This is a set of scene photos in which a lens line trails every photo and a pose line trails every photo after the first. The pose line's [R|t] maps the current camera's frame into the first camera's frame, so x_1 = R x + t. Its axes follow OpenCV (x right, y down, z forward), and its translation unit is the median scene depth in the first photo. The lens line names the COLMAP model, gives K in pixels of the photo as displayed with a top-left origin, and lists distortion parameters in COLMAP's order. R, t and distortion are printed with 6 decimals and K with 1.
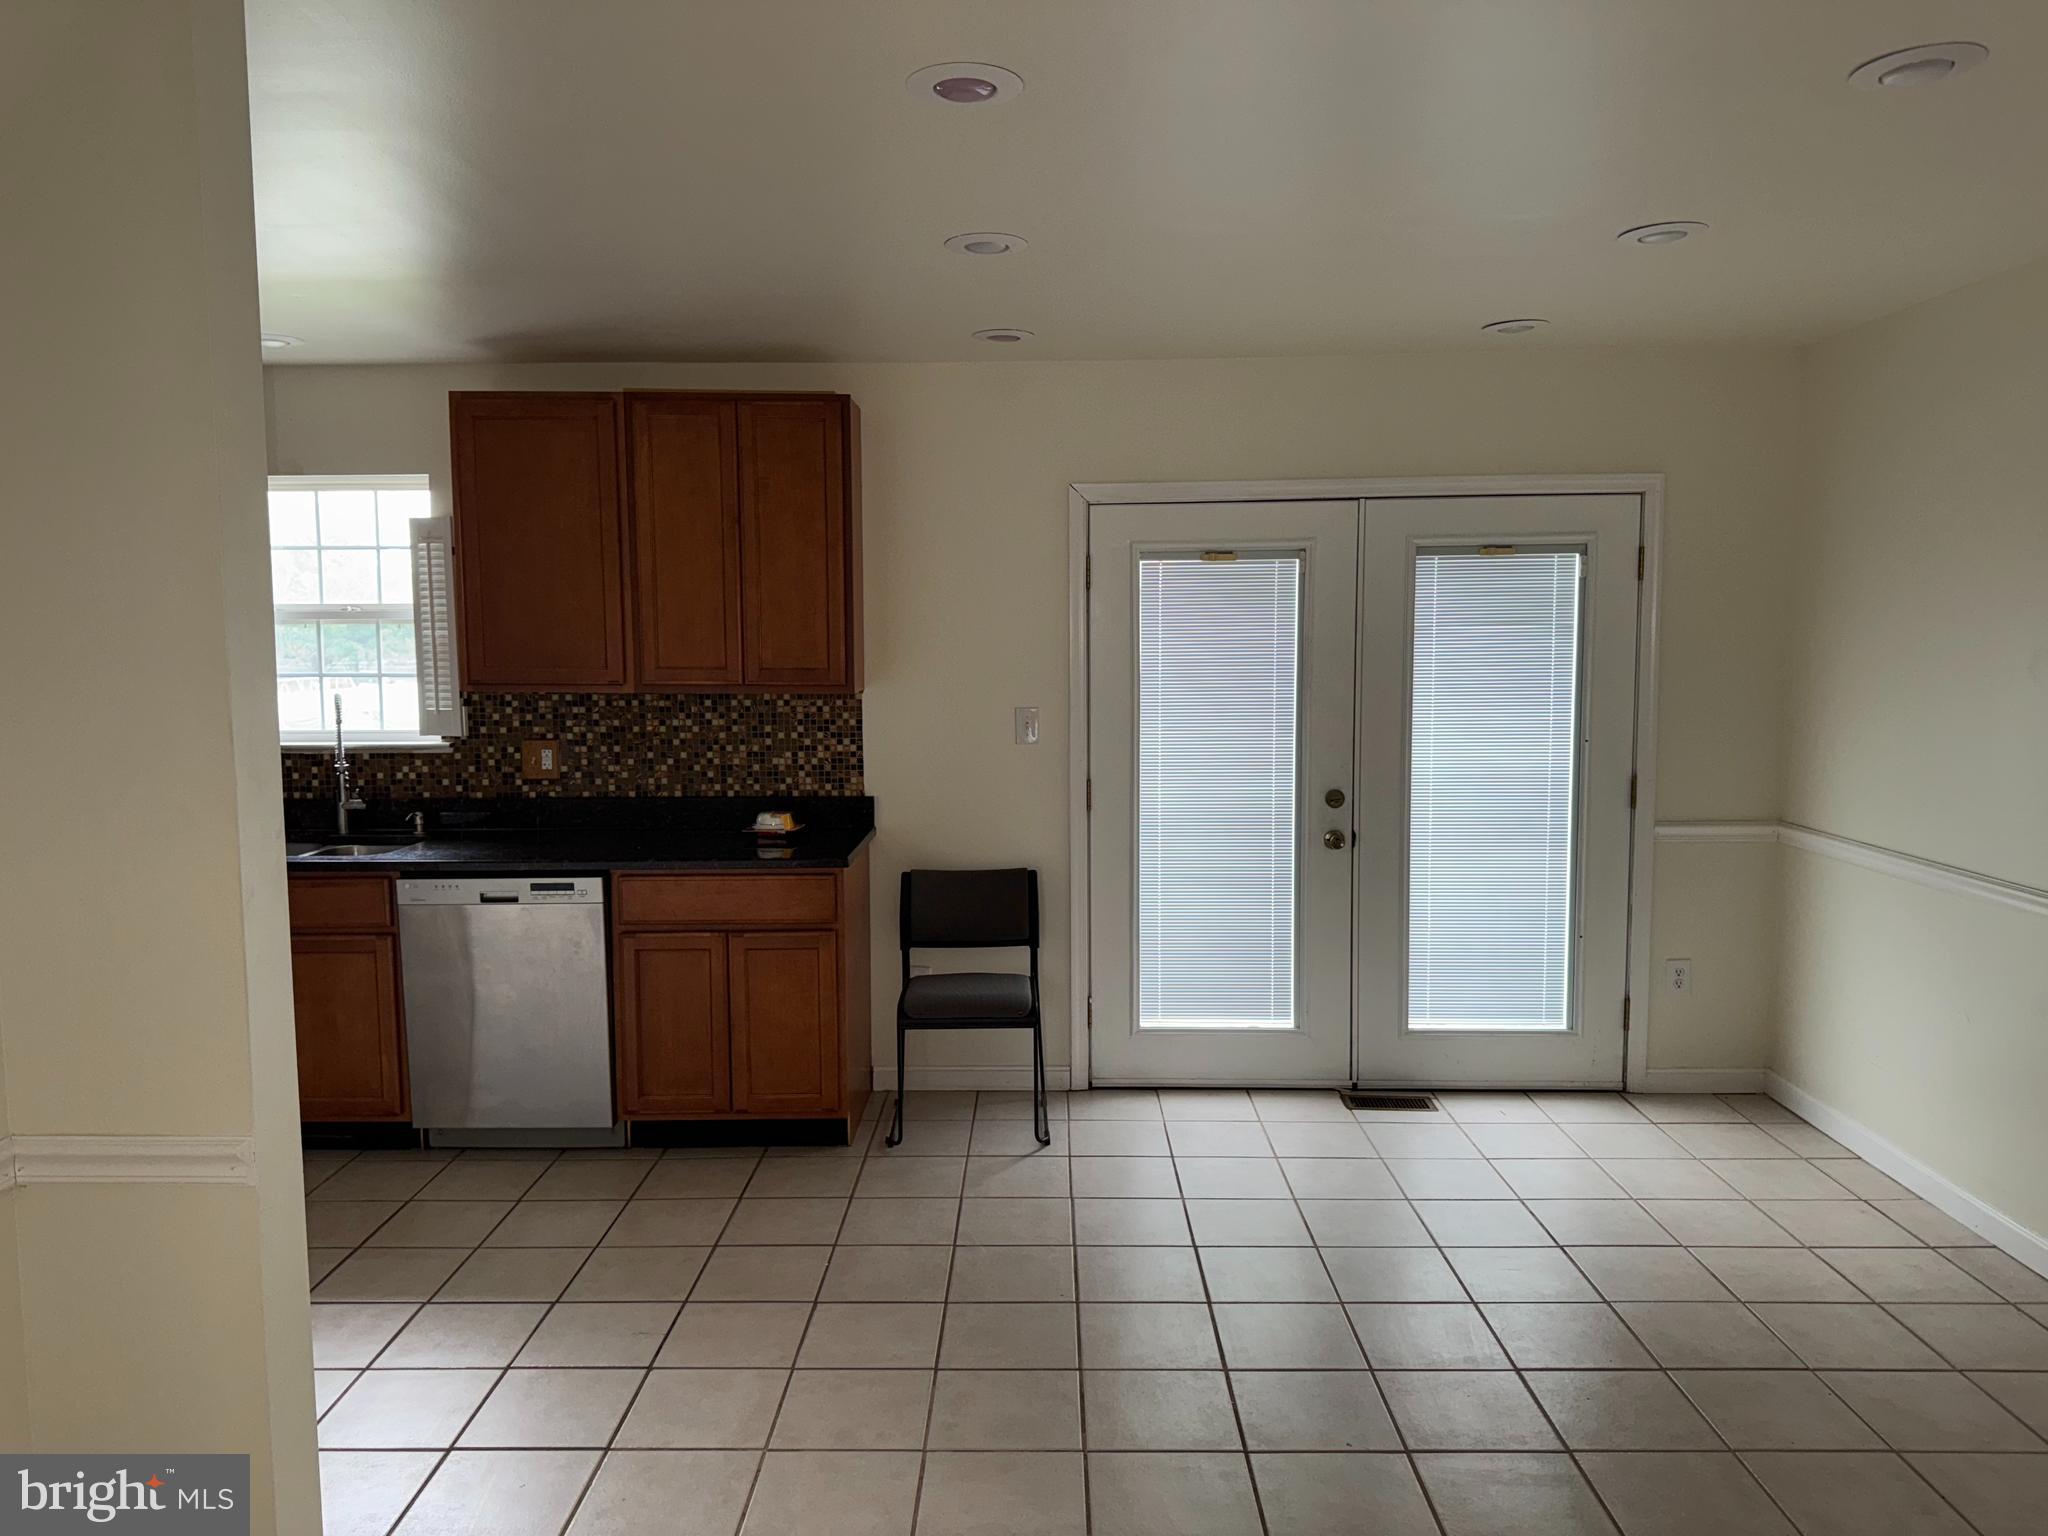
lens RADIAL K [[1434.7, 0, 1071.0], [0, 1434.7, 764.8], [0, 0, 1]] dist [0.033826, -0.067827]
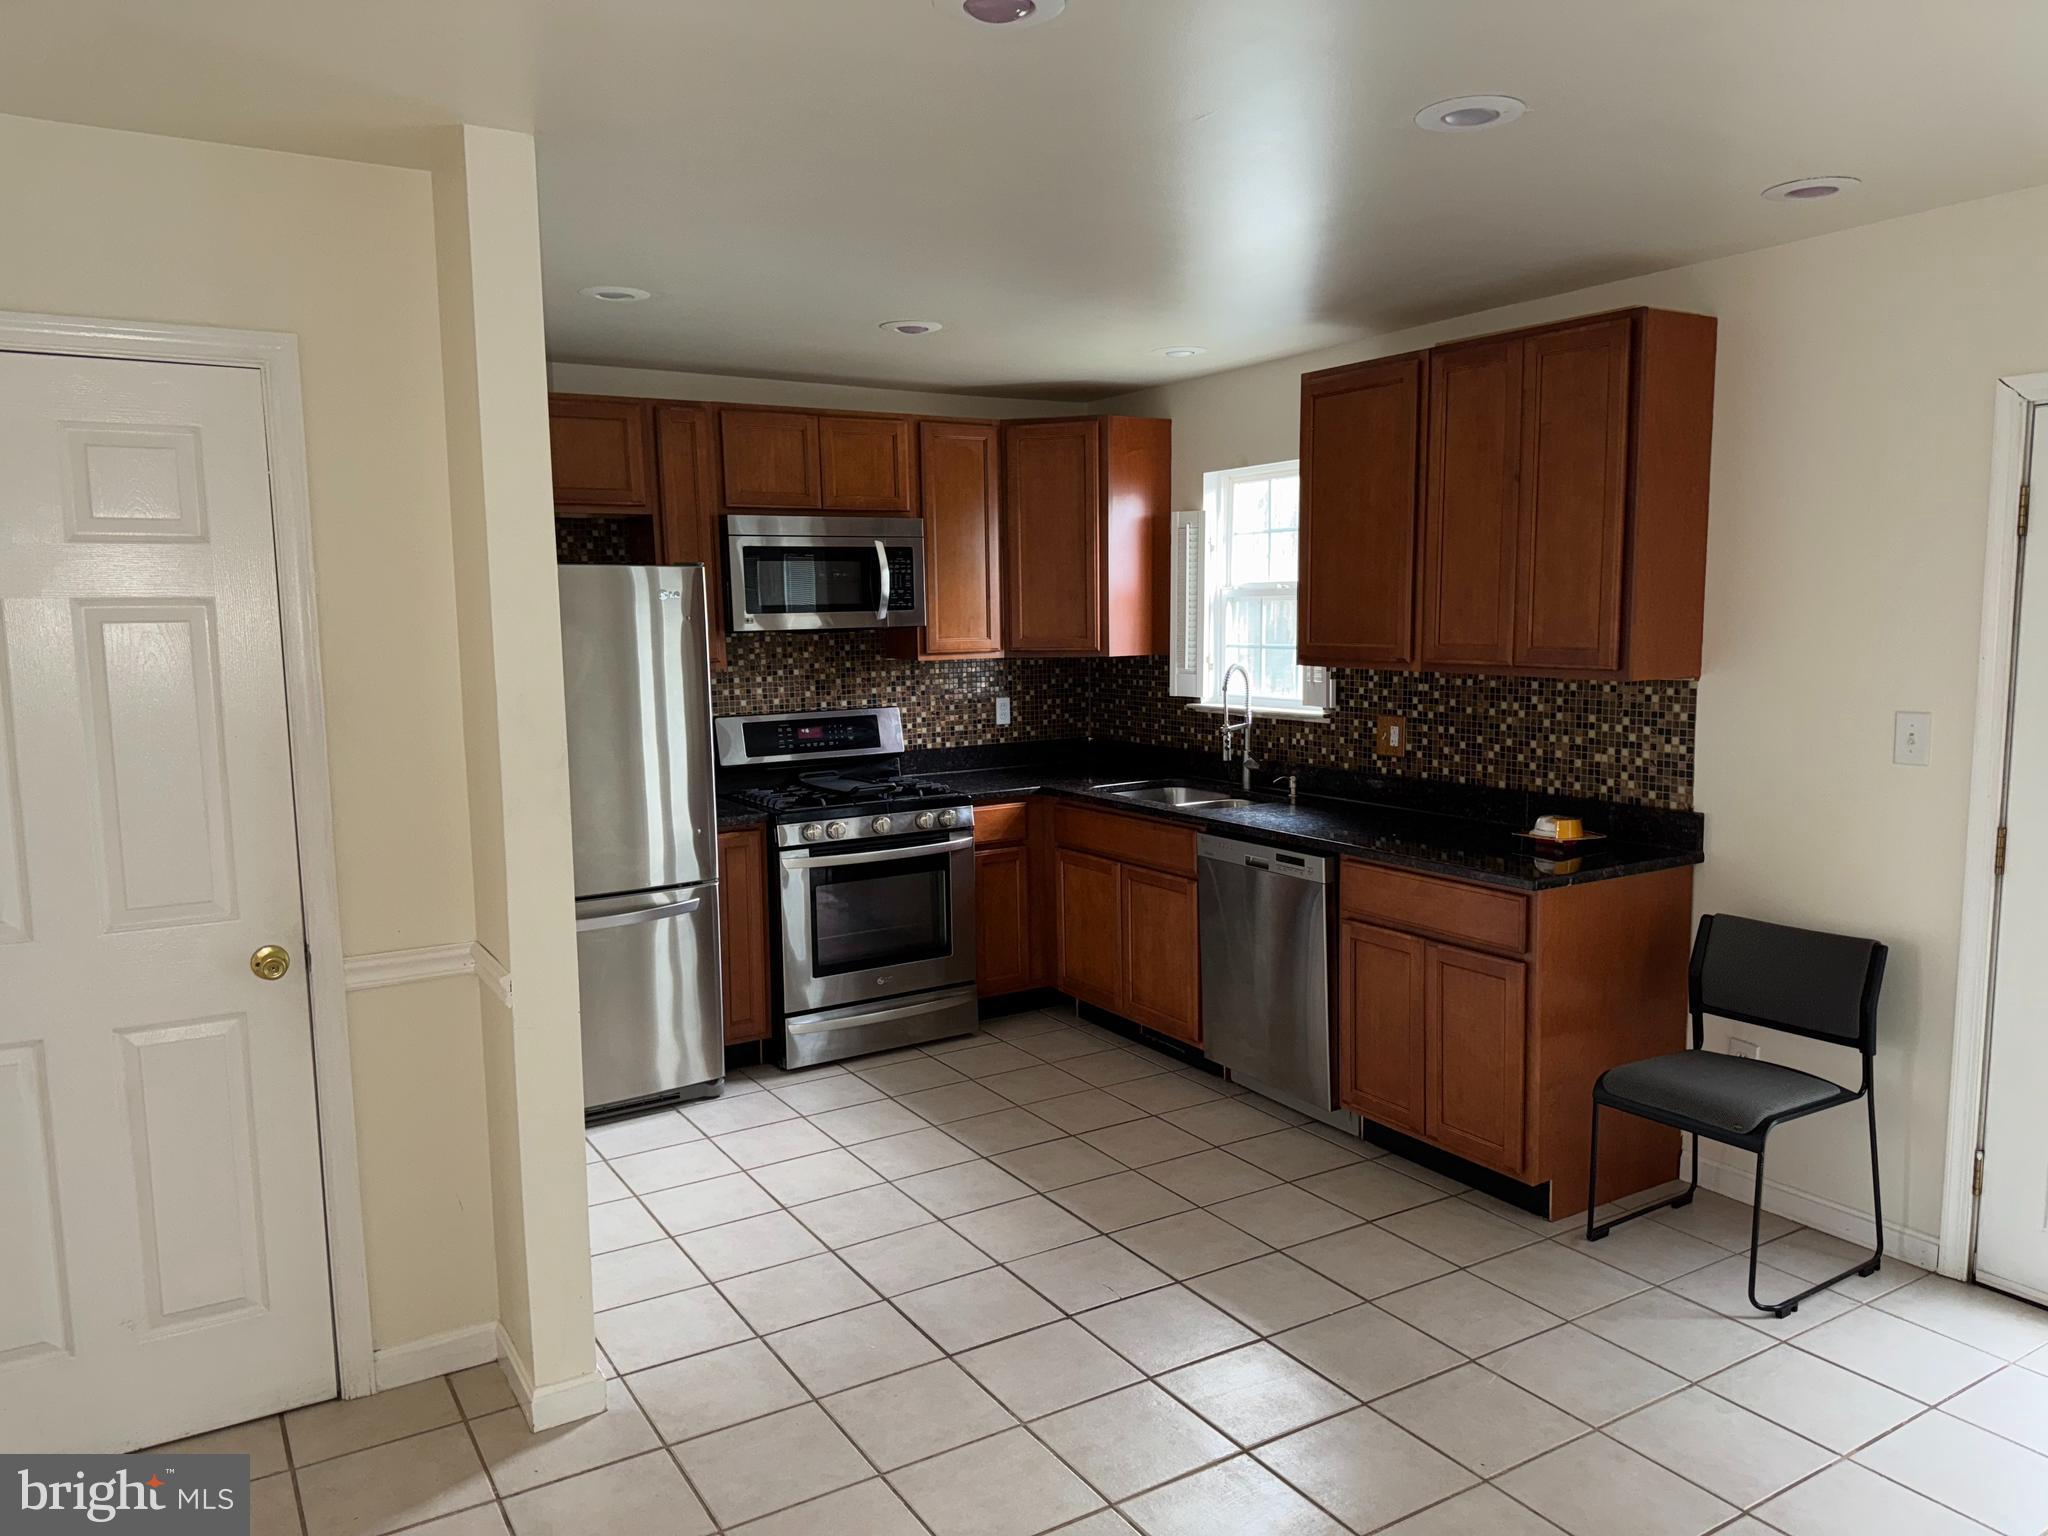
lens RADIAL K [[1434.7, 0, 1036.5], [0, 1434.7, 786.2], [0, 0, 1]] dist [0.033826, -0.067827]
pose [[0.513844, 0.102751, -0.851708, 0.350317], [-0.074978, 0.994381, 0.074728, -0.024600], [0.854601, 0.025461, 0.518661, 0.280133]]
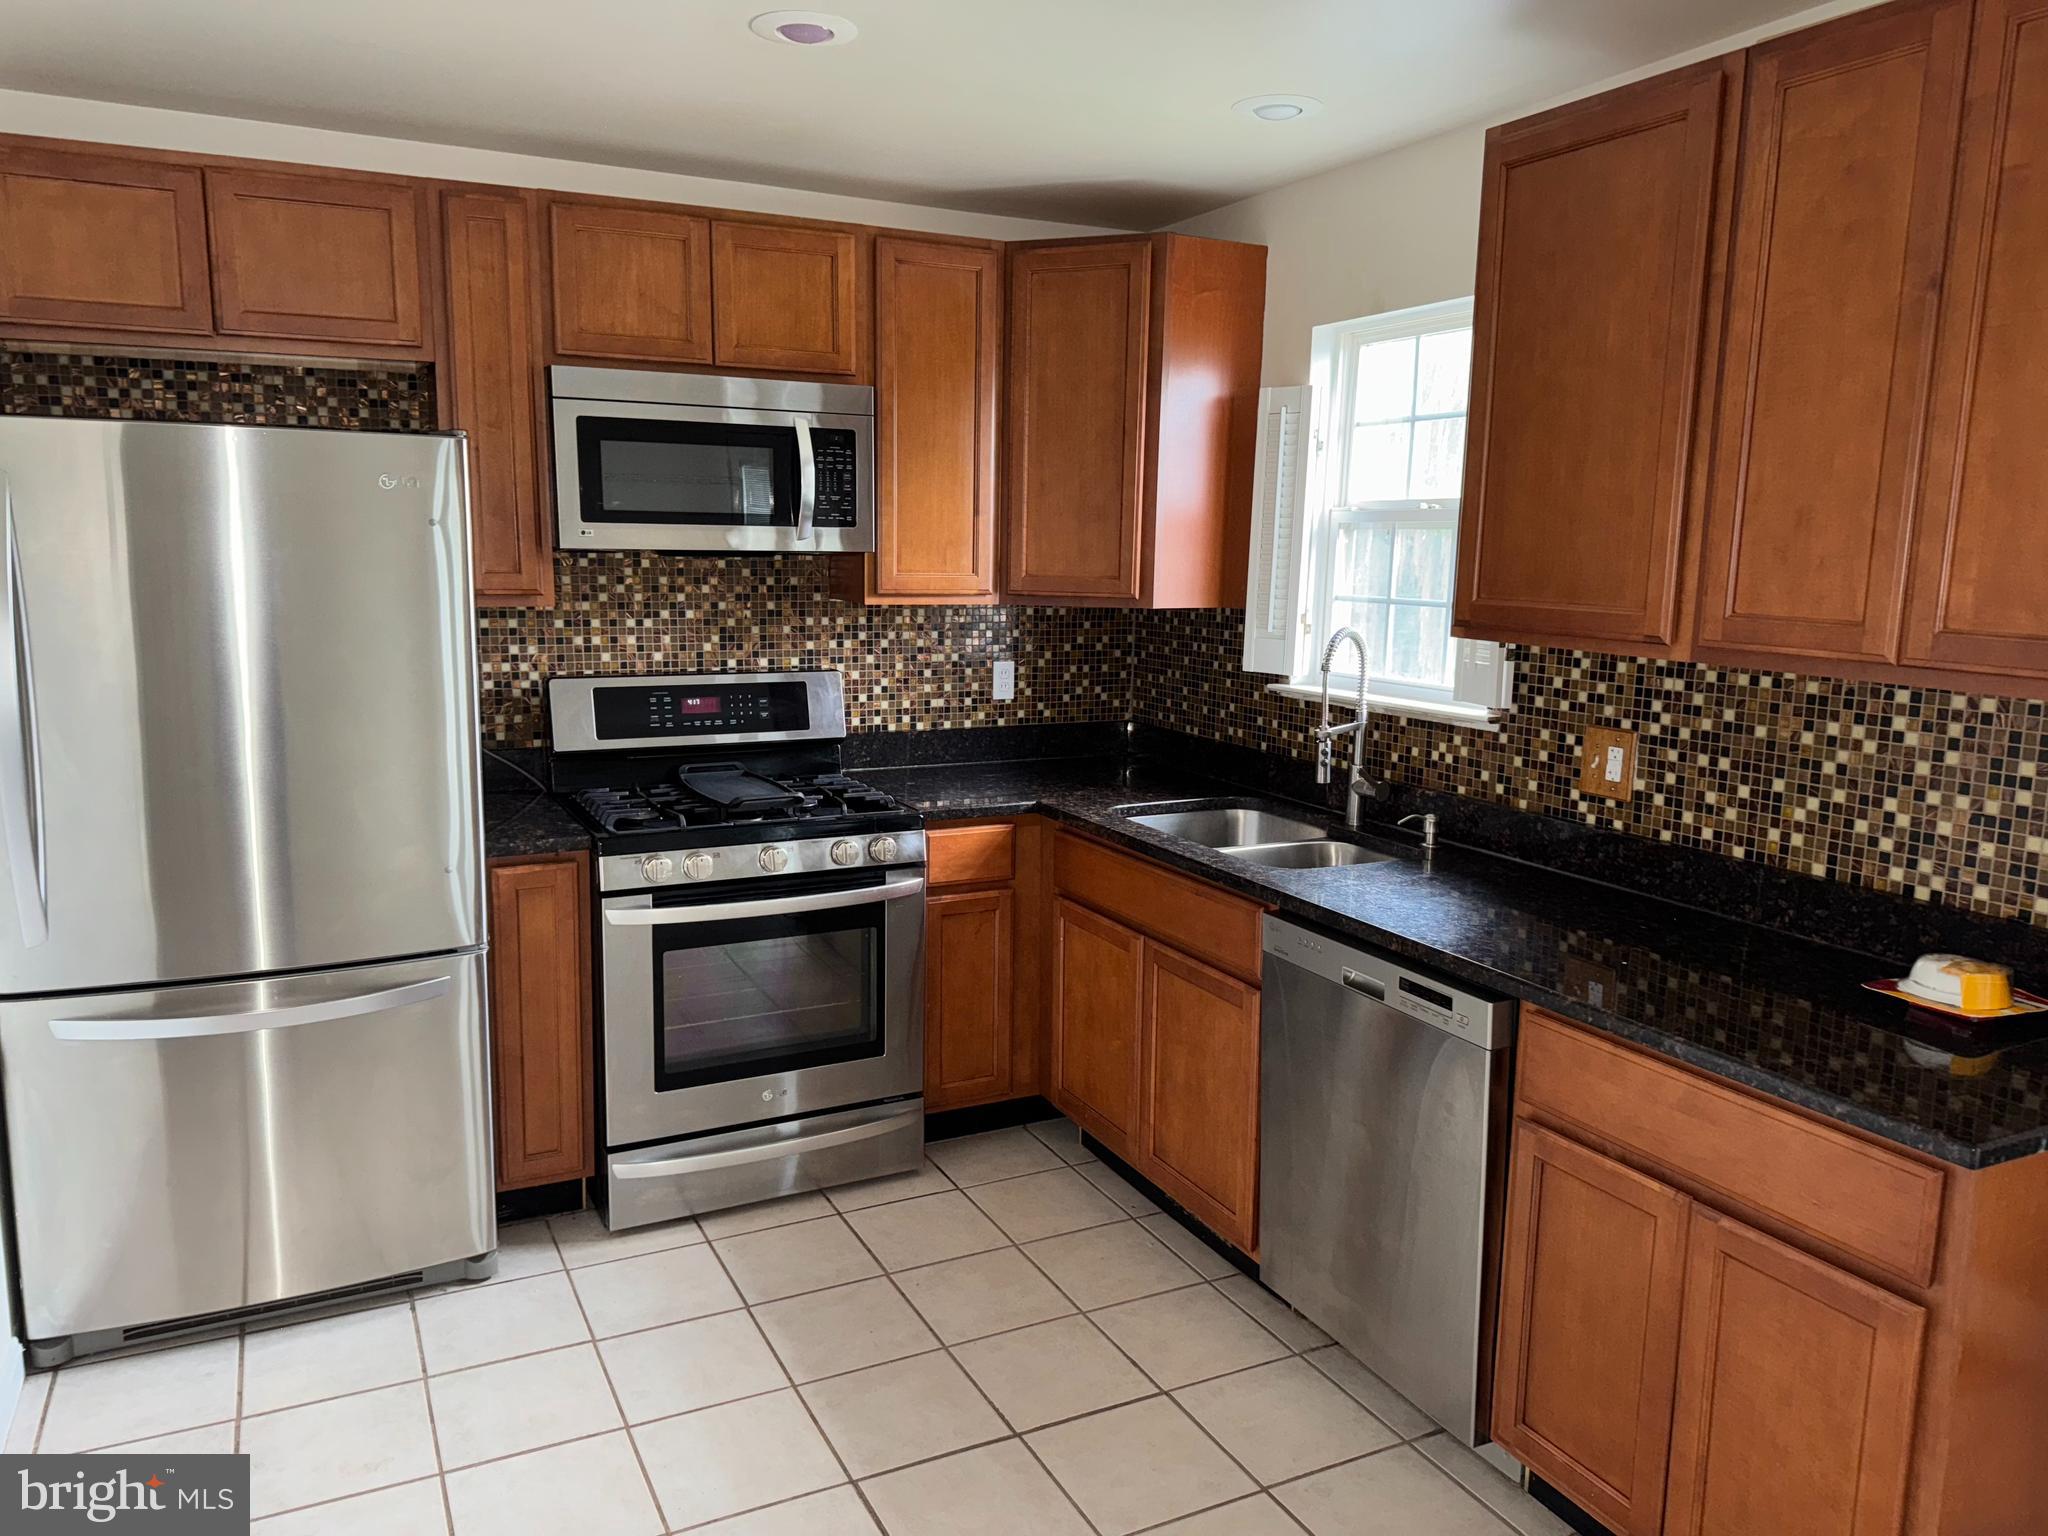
lens RADIAL K [[1434.7, 0, 1016.6], [0, 1434.7, 772.7], [0, 0, 1]] dist [0.033826, -0.067827]
pose [[0.431003, 0.153731, -0.889159, 0.048705], [-0.111974, 0.986876, 0.116348, -0.040826], [0.895376, 0.049416, 0.442561, 0.526834]]
